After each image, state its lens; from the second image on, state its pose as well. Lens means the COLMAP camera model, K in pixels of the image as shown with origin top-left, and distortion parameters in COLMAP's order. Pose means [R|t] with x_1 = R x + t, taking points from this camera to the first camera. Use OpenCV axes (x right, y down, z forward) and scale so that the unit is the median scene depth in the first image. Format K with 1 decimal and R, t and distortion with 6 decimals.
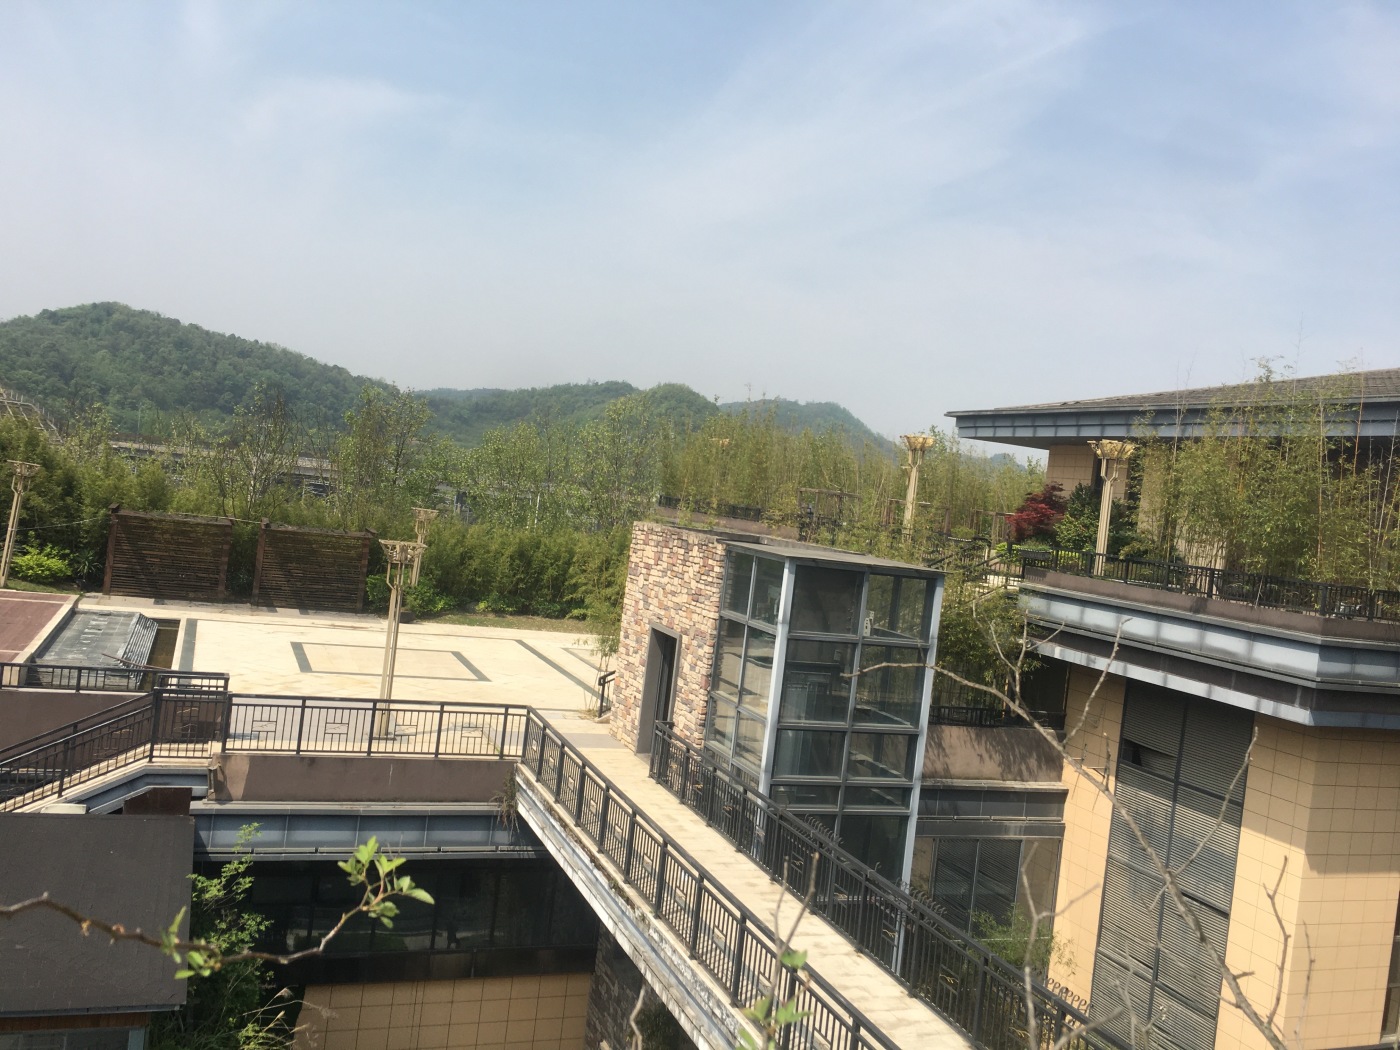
lens RADIAL K [[1183.0, 0, 692.4], [0, 1183.0, 496.1], [0, 0, 1]] dist [0.065780, -0.071050]
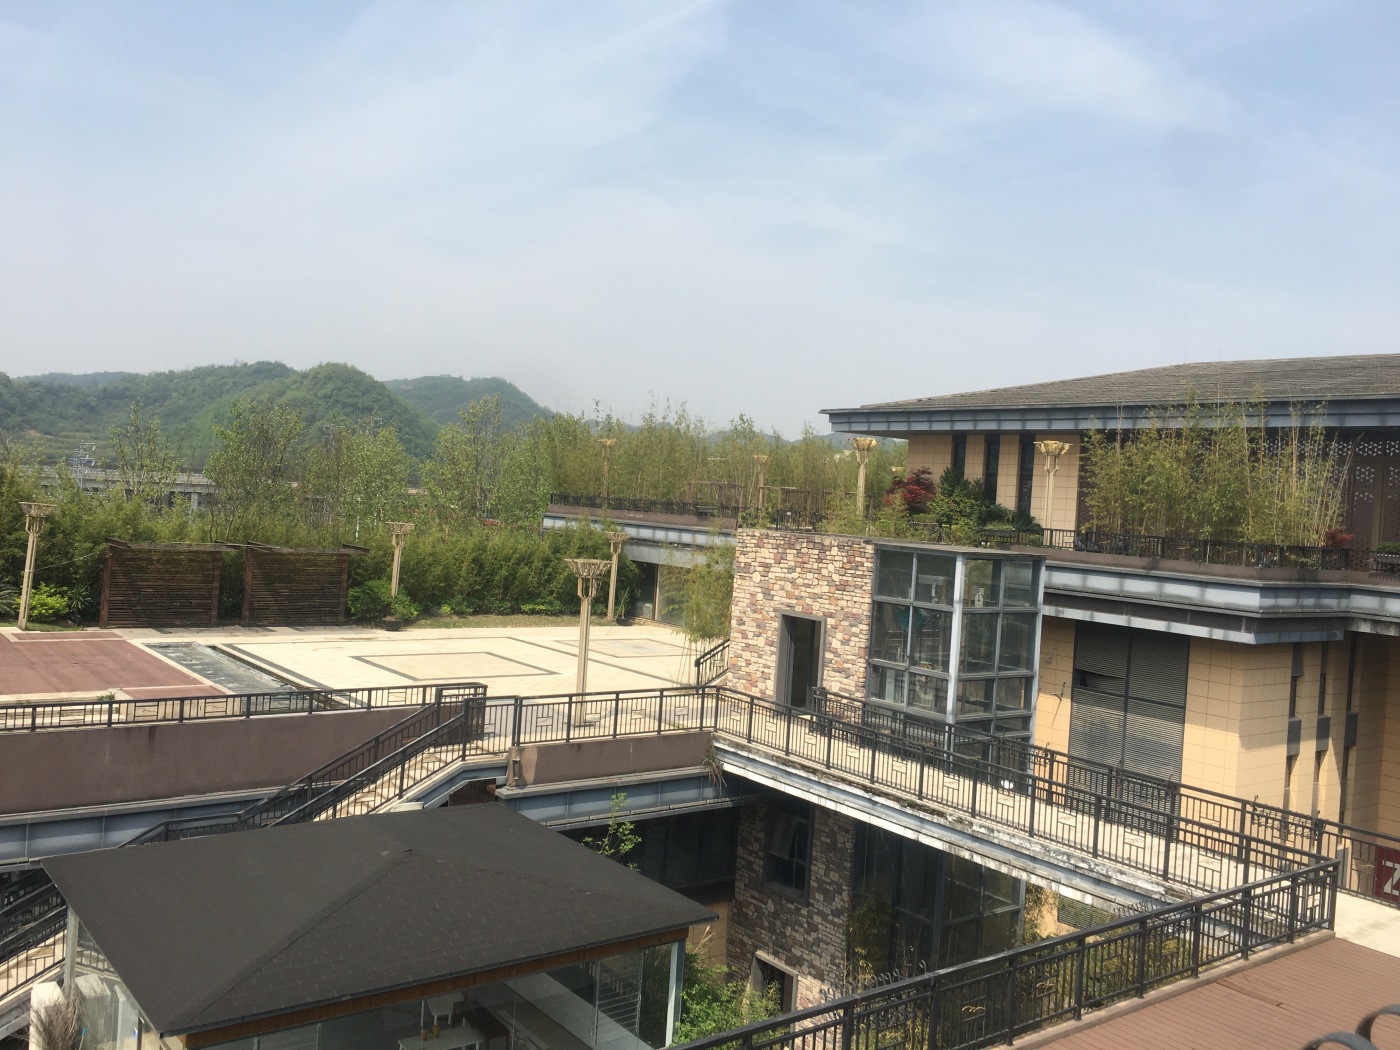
lens RADIAL K [[1181.2, 0, 699.2], [0, 1181.2, 506.5], [0, 0, 1]] dist [0.063487, -0.082373]
pose [[0.959904, -0.057758, 0.274313, -0.455492], [0.049528, 0.998093, 0.036841, -0.051576], [-0.275917, -0.021777, 0.960935, -0.159560]]
